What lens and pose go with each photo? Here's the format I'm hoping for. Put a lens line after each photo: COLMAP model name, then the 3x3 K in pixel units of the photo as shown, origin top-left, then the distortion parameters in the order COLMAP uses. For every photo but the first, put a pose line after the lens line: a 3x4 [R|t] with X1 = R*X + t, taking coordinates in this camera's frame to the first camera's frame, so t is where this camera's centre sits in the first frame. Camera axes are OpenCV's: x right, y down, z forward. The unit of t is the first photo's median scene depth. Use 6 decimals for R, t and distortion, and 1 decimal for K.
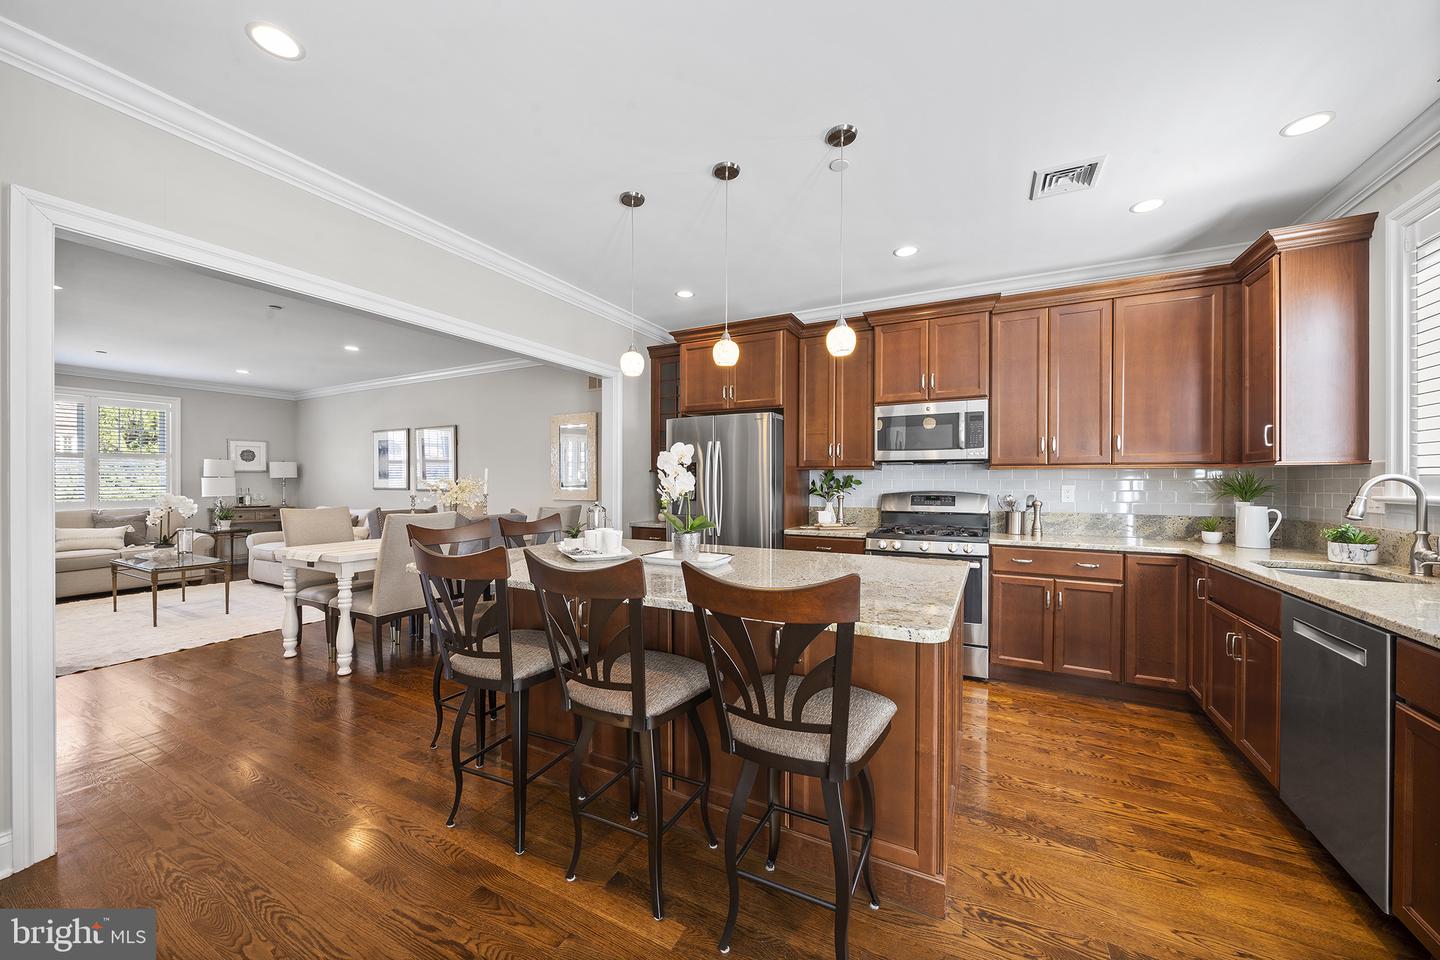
lens RADIAL K [[534.0, 0, 721.7], [0, 534.0, 484.1], [0, 0, 1]] dist [-0.005207, 0.000203]
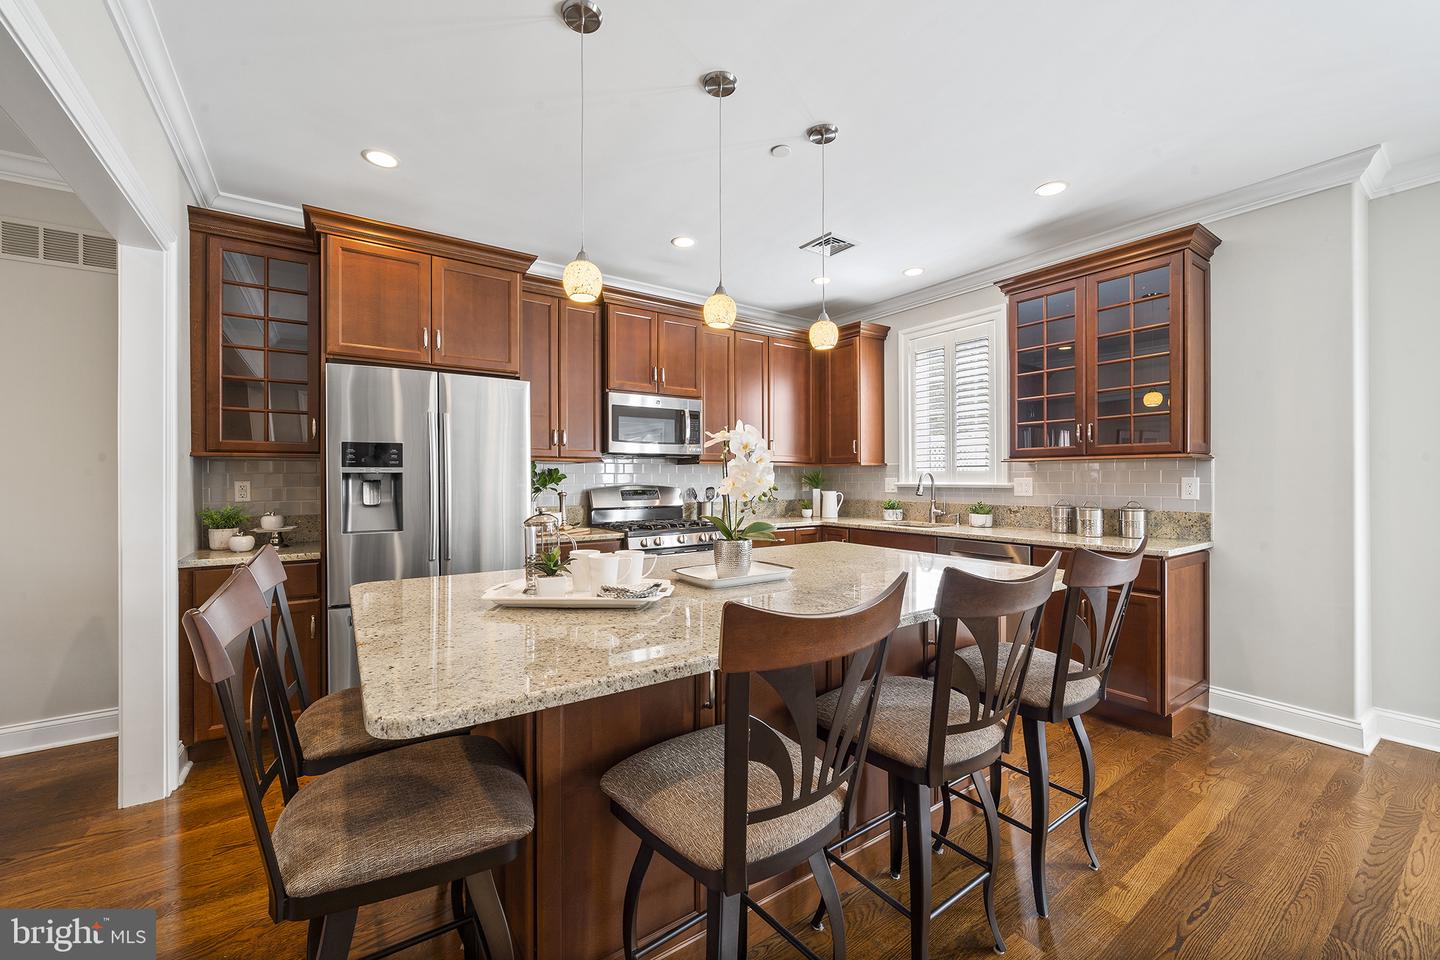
lens RADIAL K [[569.1, 0, 725.9], [0, 569.1, 477.6], [0, 0, 1]] dist [0.002088, 0.000040]
pose [[0.459797, -0.000101, 0.888024, -0.516257], [0.006545, 0.999973, -0.003275, 0.003794], [-0.888000, 0.007318, 0.459786, 0.418490]]
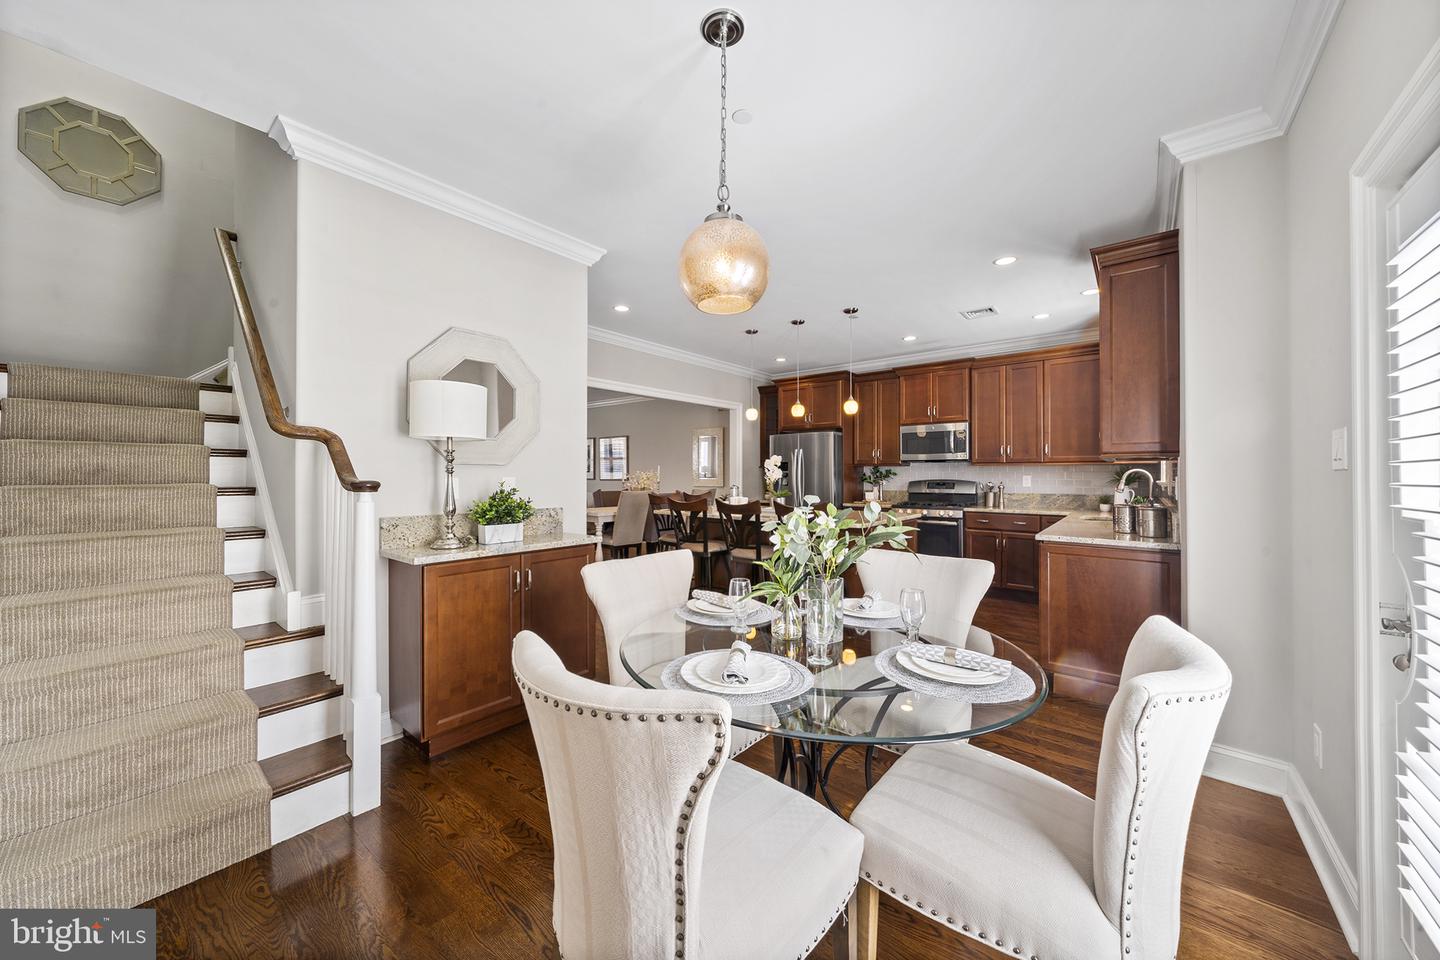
lens RADIAL K [[534.0, 0, 716.6], [0, 534.0, 471.5], [0, 0, 1]] dist [-0.005207, 0.000203]
pose [[0.978518, -0.003573, -0.206129, 0.085329], [0.001503, 0.999947, -0.010195, 0.005106], [0.206154, 0.009666, 0.978472, -0.730088]]
